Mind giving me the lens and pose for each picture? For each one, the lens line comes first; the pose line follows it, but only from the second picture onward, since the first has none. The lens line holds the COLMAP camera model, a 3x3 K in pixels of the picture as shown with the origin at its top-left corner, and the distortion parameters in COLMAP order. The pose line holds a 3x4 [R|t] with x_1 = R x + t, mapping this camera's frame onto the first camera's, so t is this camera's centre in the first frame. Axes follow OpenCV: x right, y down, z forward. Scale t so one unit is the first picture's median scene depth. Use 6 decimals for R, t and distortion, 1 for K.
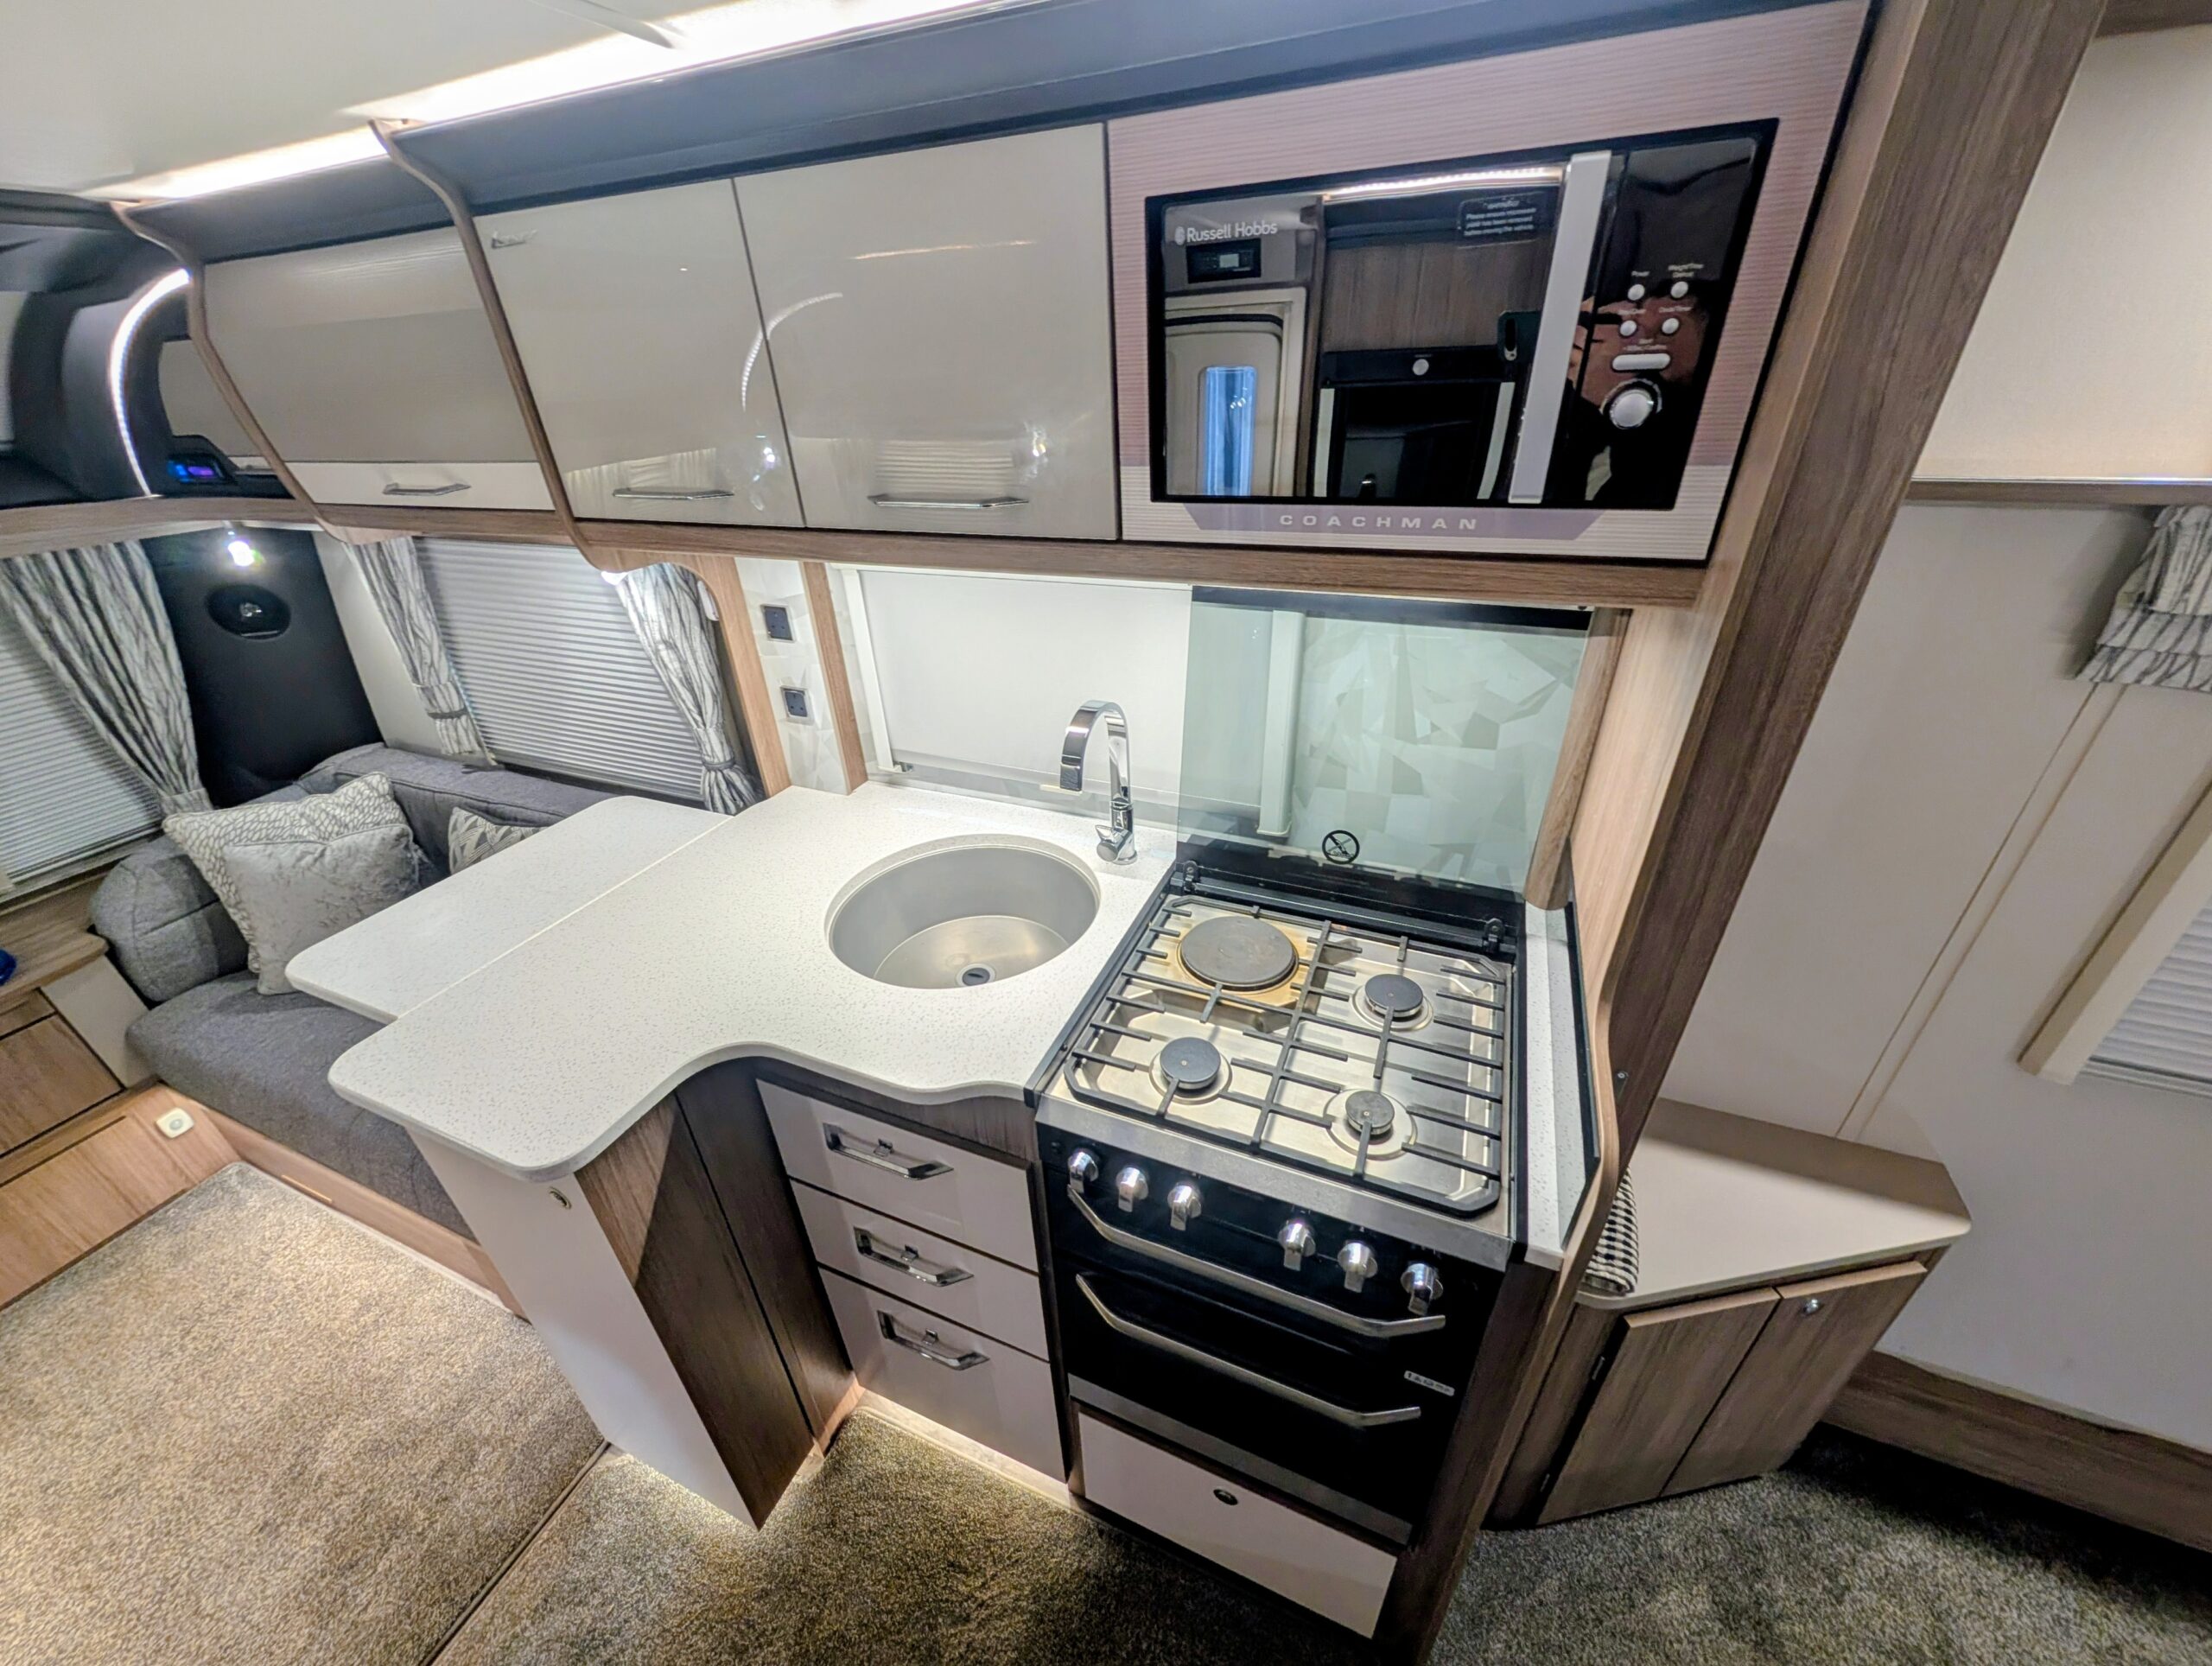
lens RADIAL K [[838.9, 0, 1104.6], [0, 838.9, 832.5], [0, 0, 1]] dist [0.001244, 0.000423]
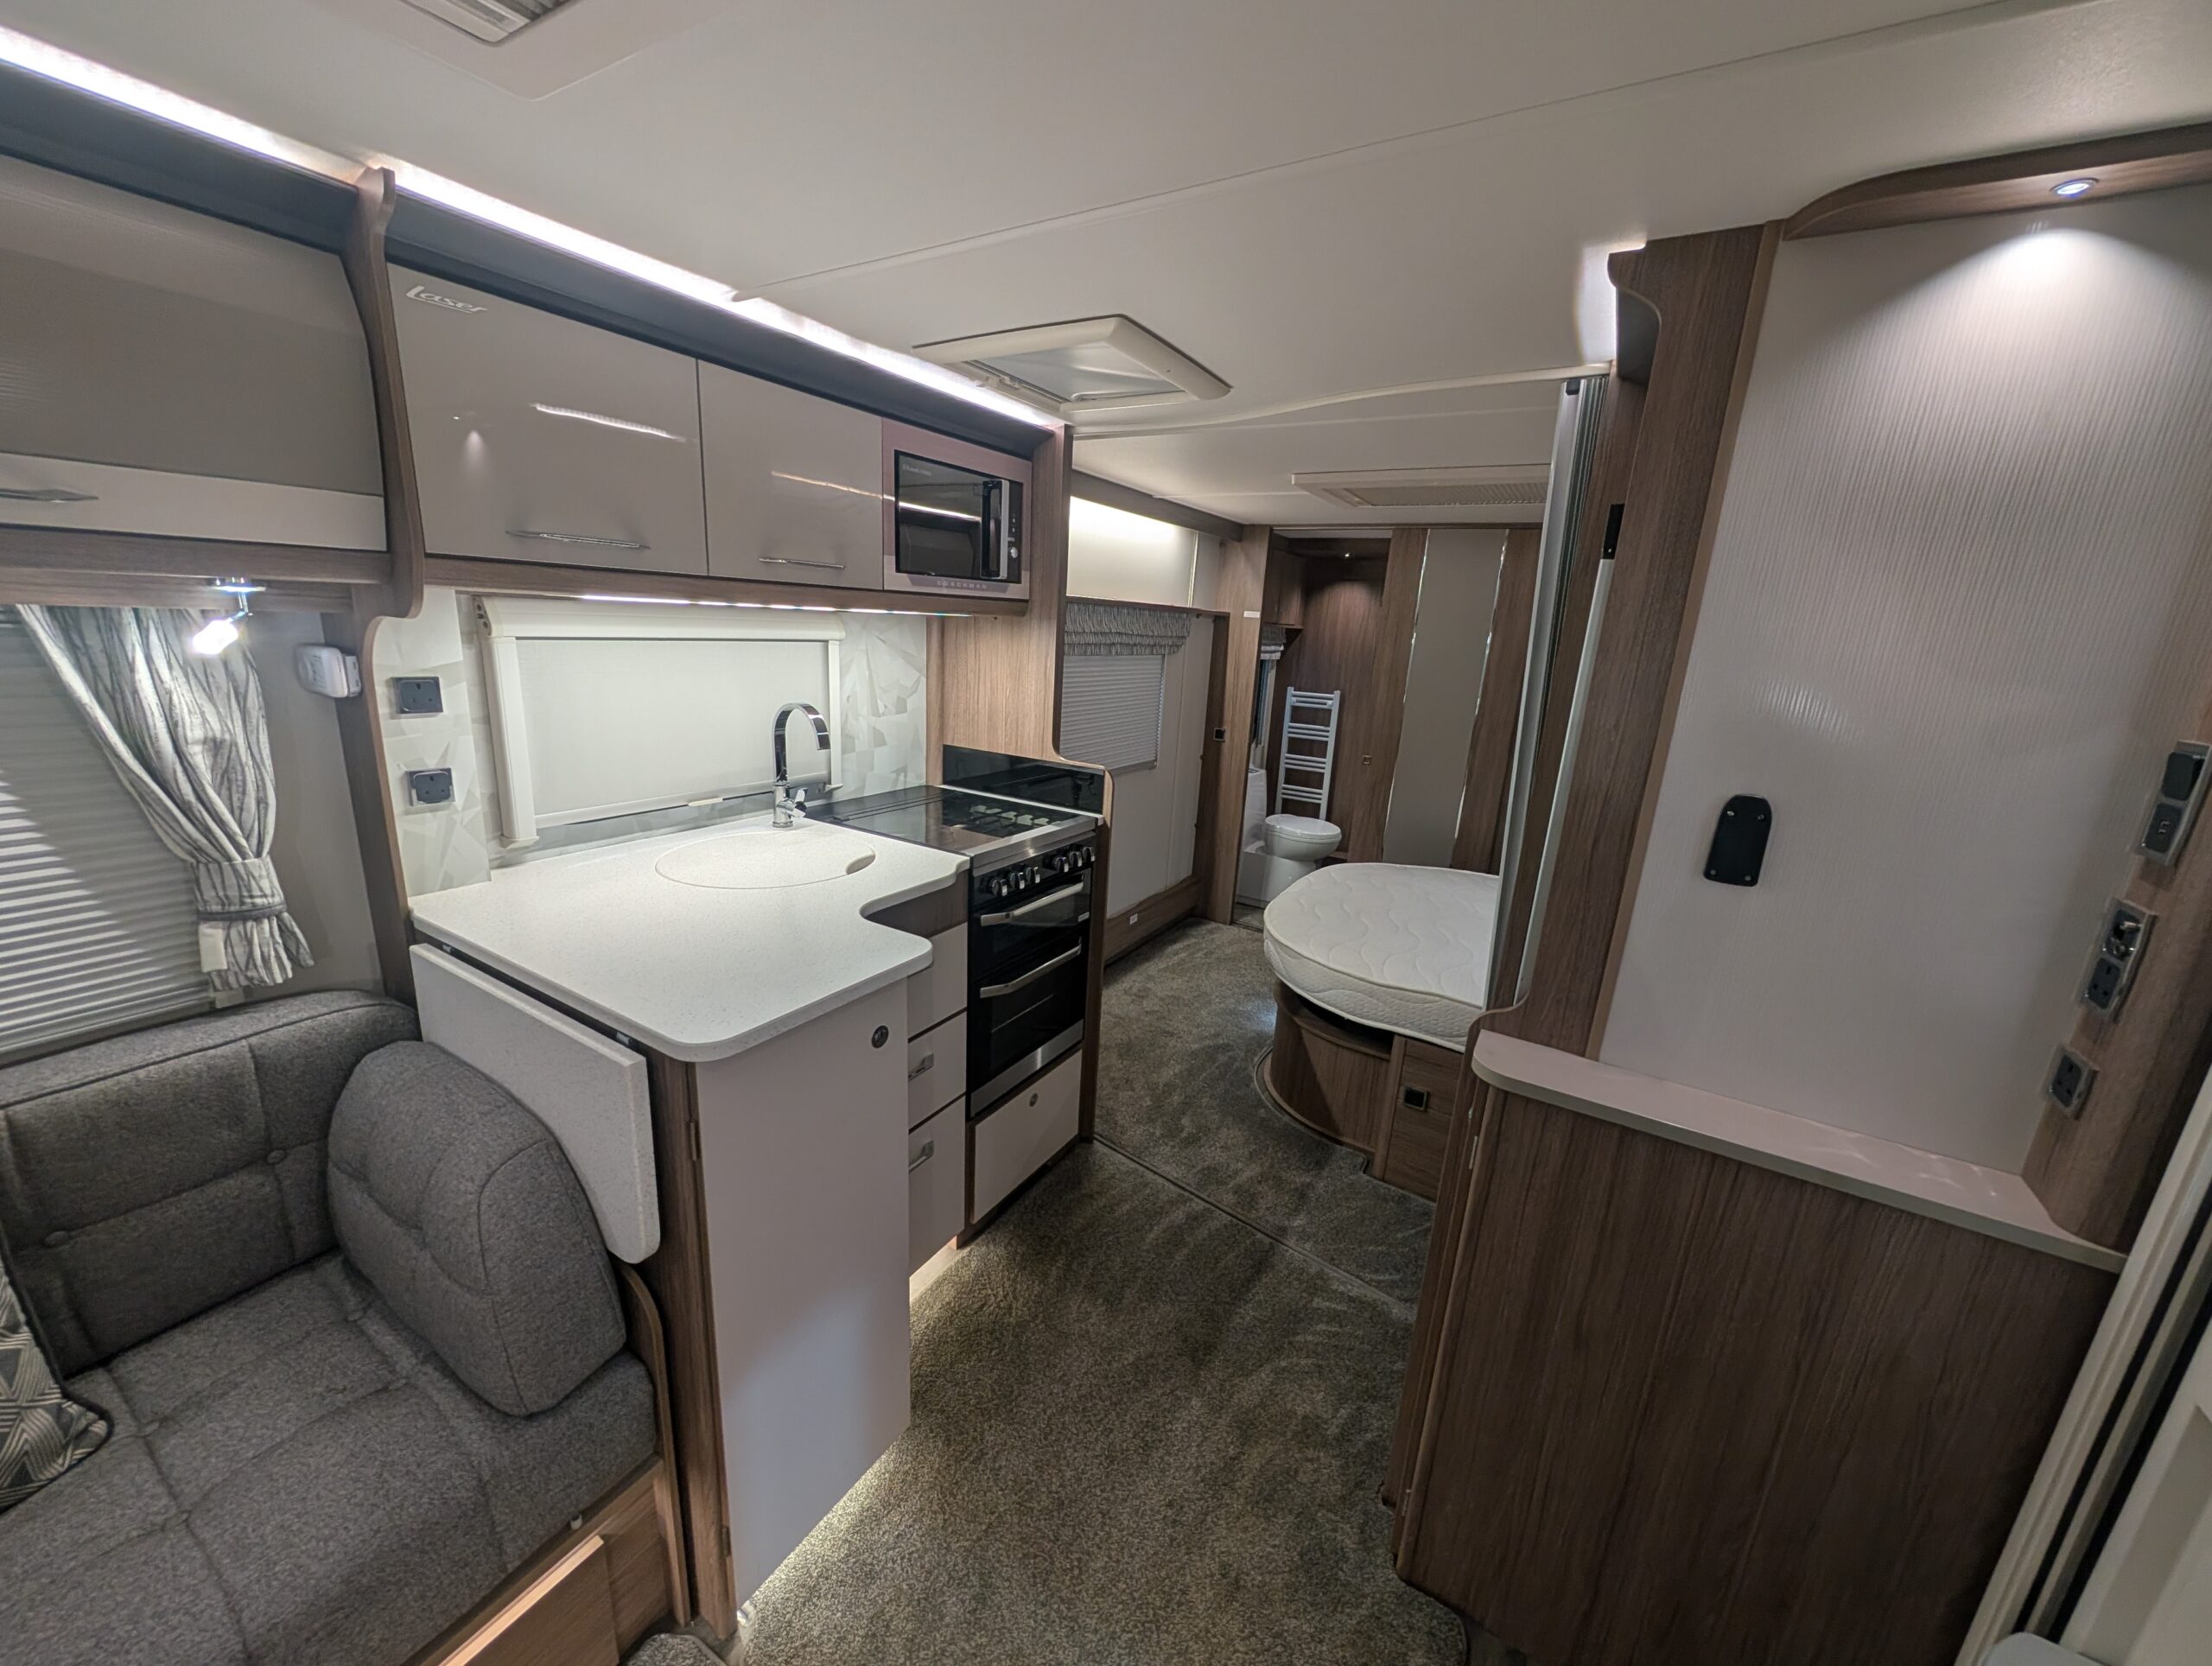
lens RADIAL K [[838.9, 0, 1104.6], [0, 838.9, 832.5], [0, 0, 1]] dist [0.001244, 0.000423]
pose [[0.137474, -0.197652, 0.970585, -0.958250], [0.436128, 0.891868, 0.119849, 0.080728], [-0.889322, 0.406823, 0.208810, 0.157665]]
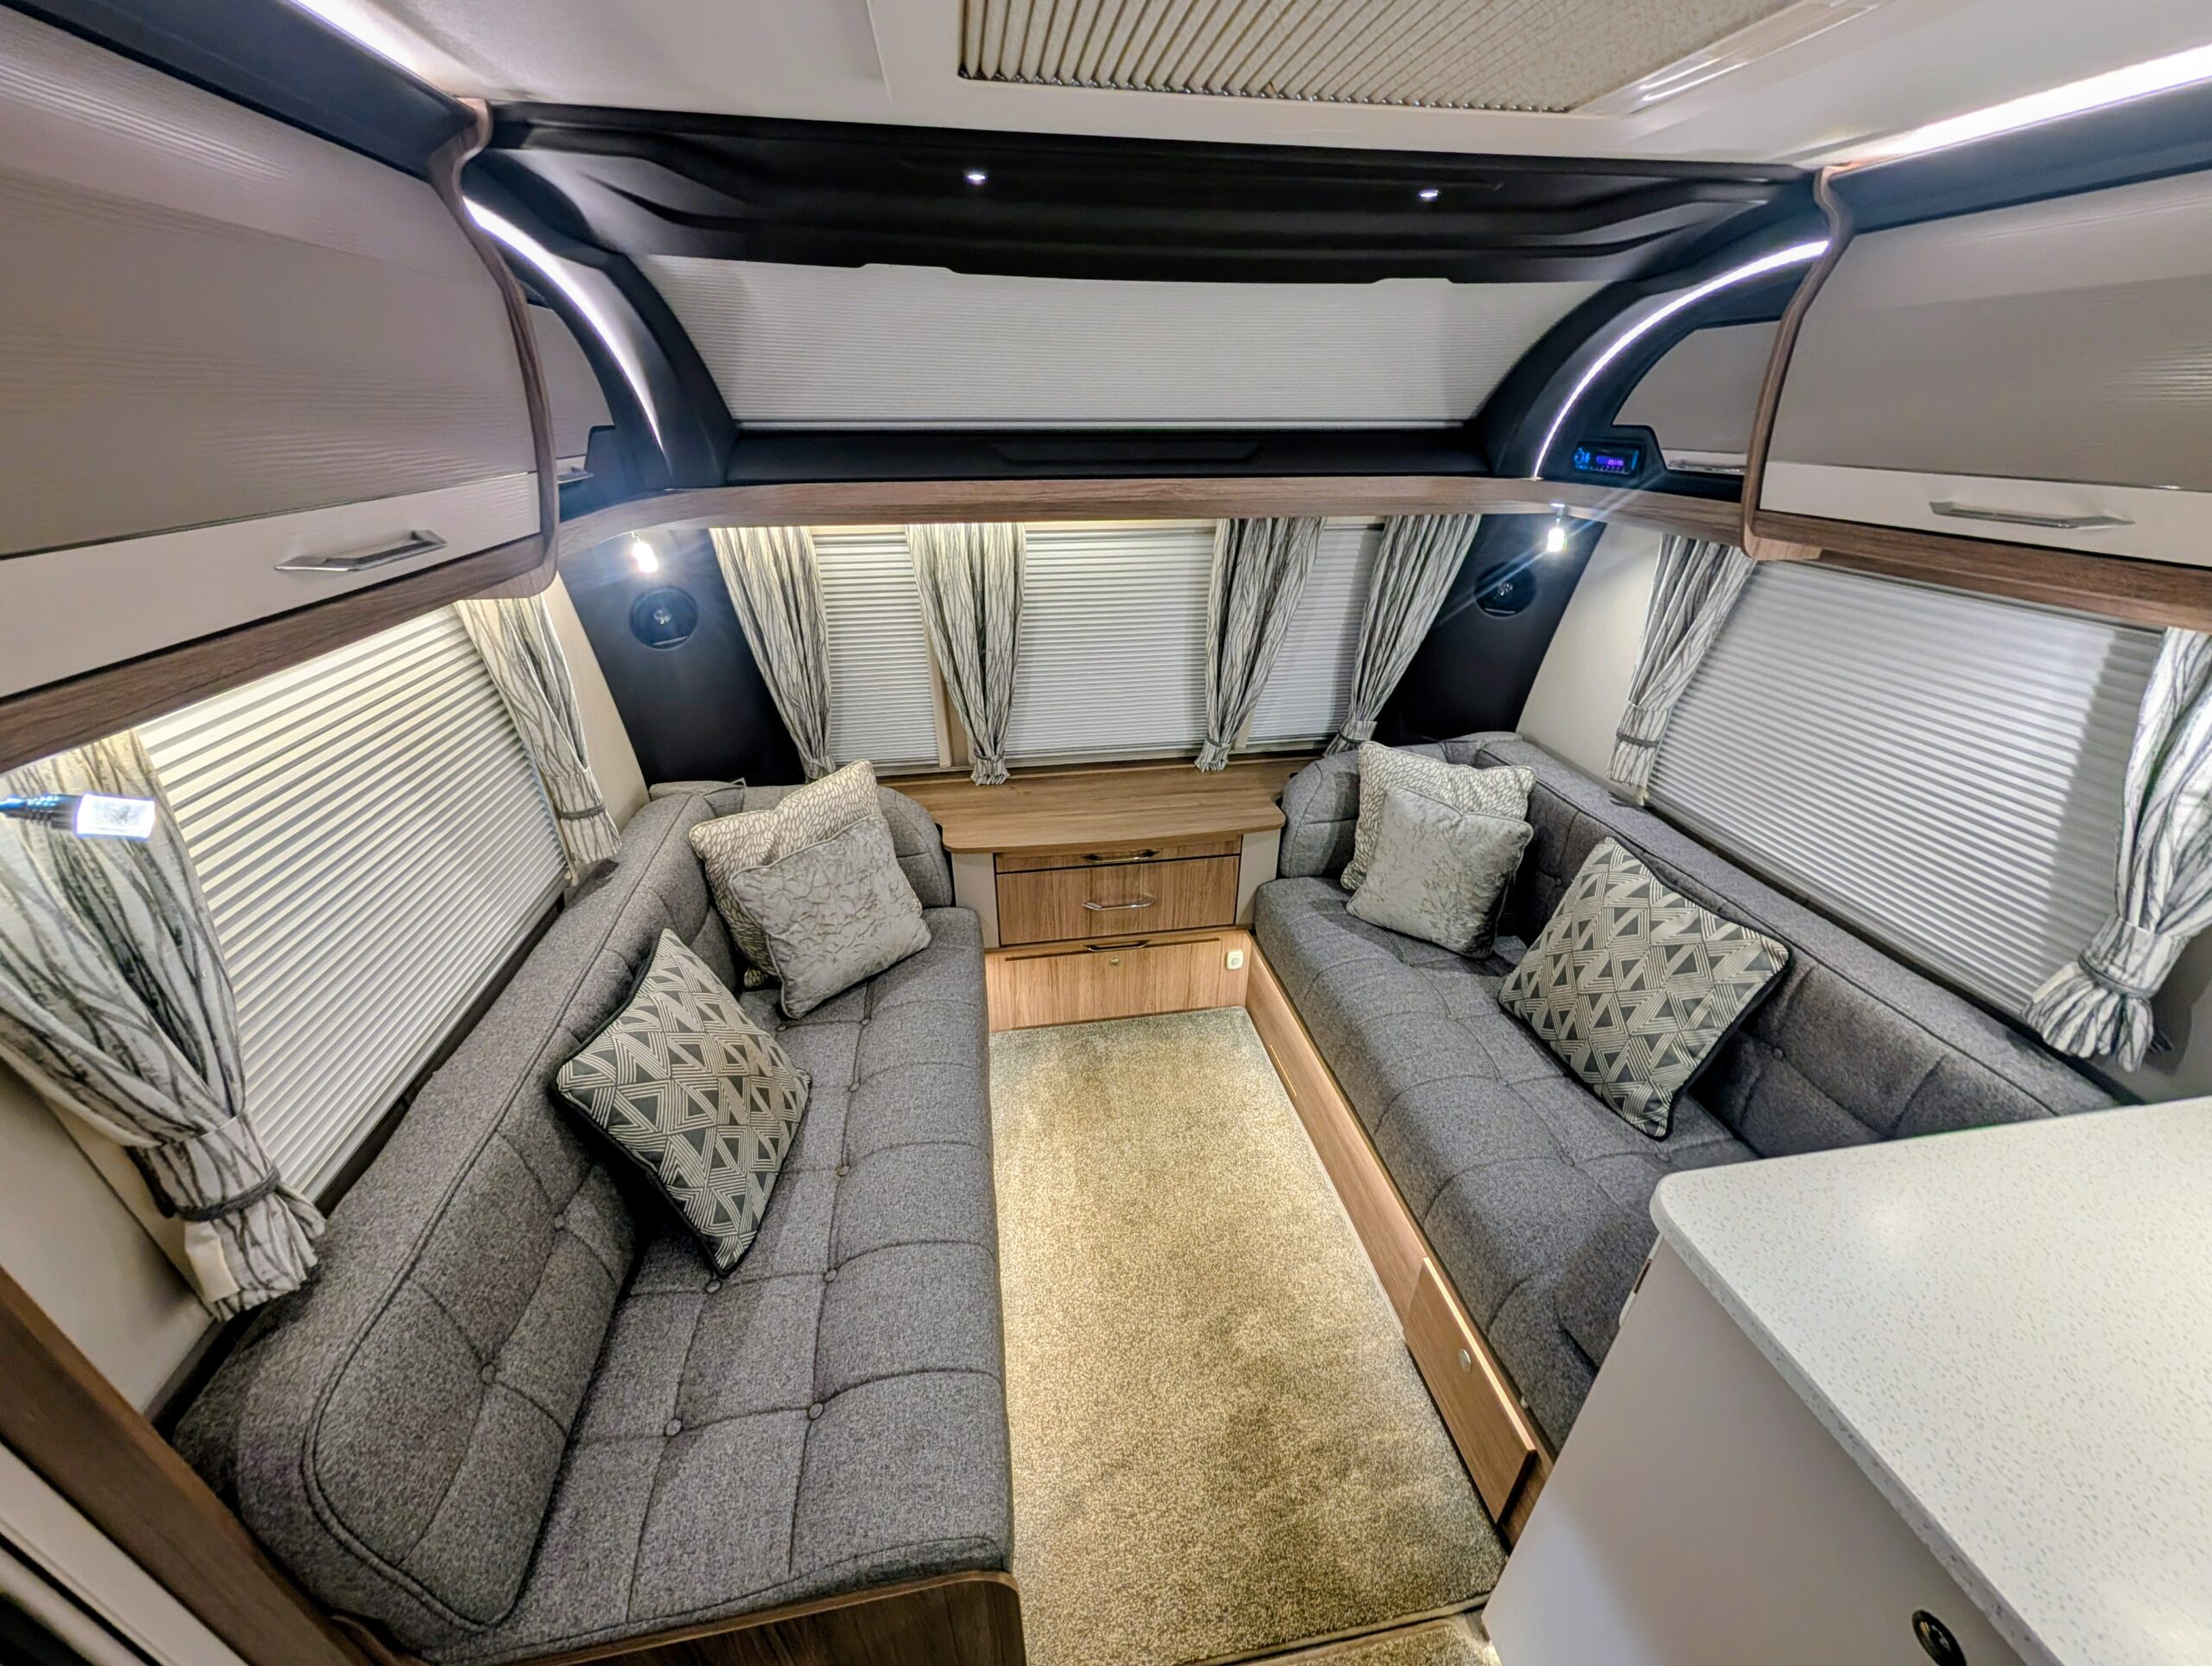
lens RADIAL K [[838.9, 0, 1104.6], [0, 838.9, 832.5], [0, 0, 1]] dist [0.001244, 0.000423]
pose [[0.533740, 0.424240, -0.731534, -0.413090], [-0.438321, 0.878571, 0.189705, 0.030505], [0.723185, 0.219394, 0.654882, 0.003915]]
